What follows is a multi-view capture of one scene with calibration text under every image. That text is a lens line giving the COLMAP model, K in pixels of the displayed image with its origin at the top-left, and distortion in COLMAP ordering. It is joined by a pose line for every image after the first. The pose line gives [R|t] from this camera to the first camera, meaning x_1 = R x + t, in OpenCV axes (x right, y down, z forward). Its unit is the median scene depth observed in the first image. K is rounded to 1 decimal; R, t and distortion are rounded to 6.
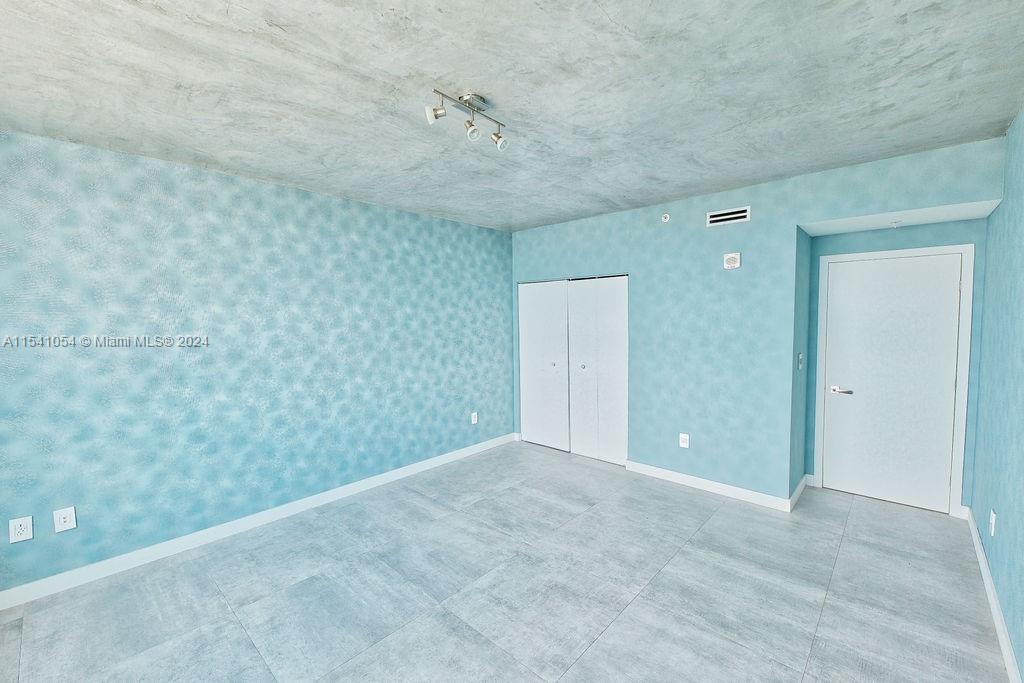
lens RADIAL K [[421.9, 0, 512.0], [0, 421.9, 341.5], [0, 0, 1]] dist [-0.001305, -0.011364]
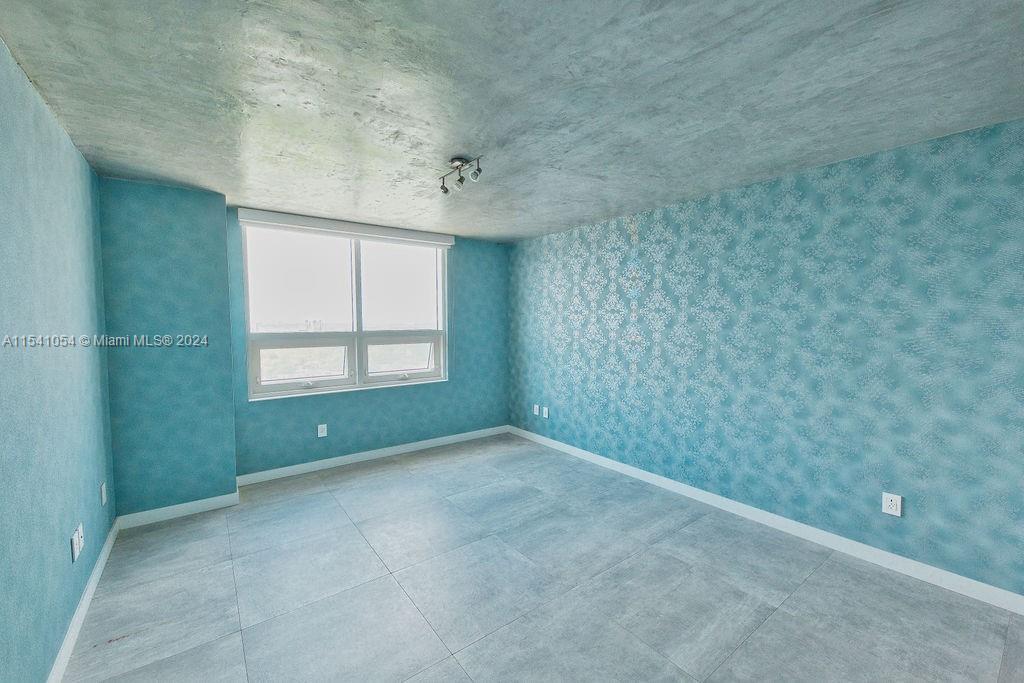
lens RADIAL K [[414.6, 0, 513.5], [0, 414.6, 337.9], [0, 0, 1]] dist [0.017981, 0.000019]
pose [[-0.179659, 0.050248, -0.982445, 0.708073], [-0.058271, 0.996397, 0.061618, -0.049756], [0.982002, 0.068318, -0.176084, 0.825547]]
